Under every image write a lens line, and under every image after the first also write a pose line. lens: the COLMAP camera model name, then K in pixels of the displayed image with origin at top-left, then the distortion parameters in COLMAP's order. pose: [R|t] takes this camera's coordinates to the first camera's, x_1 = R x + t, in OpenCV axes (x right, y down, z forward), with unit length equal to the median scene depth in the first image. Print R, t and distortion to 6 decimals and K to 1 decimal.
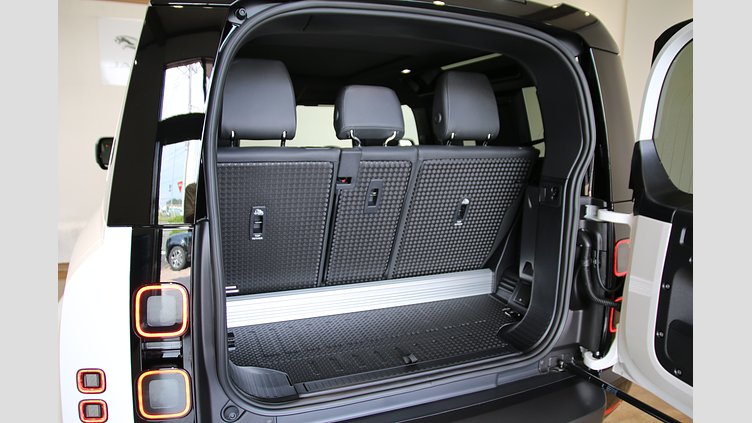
lens RADIAL K [[452.6, 0, 376.0], [0, 452.6, 211.5], [0, 0, 1]] dist [-0.001467, 0.000311]
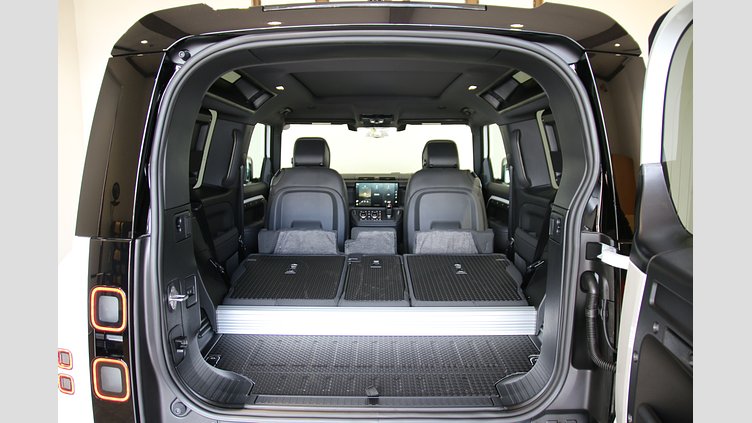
lens RADIAL K [[452.6, 0, 376.0], [0, 452.6, 211.5], [0, 0, 1]] dist [-0.001467, 0.000311]
pose [[0.928701, 0.039797, -0.368688, 0.435003], [-0.052287, 0.998345, -0.023944, -0.031949], [0.367125, 0.041514, 0.929245, 0.101948]]
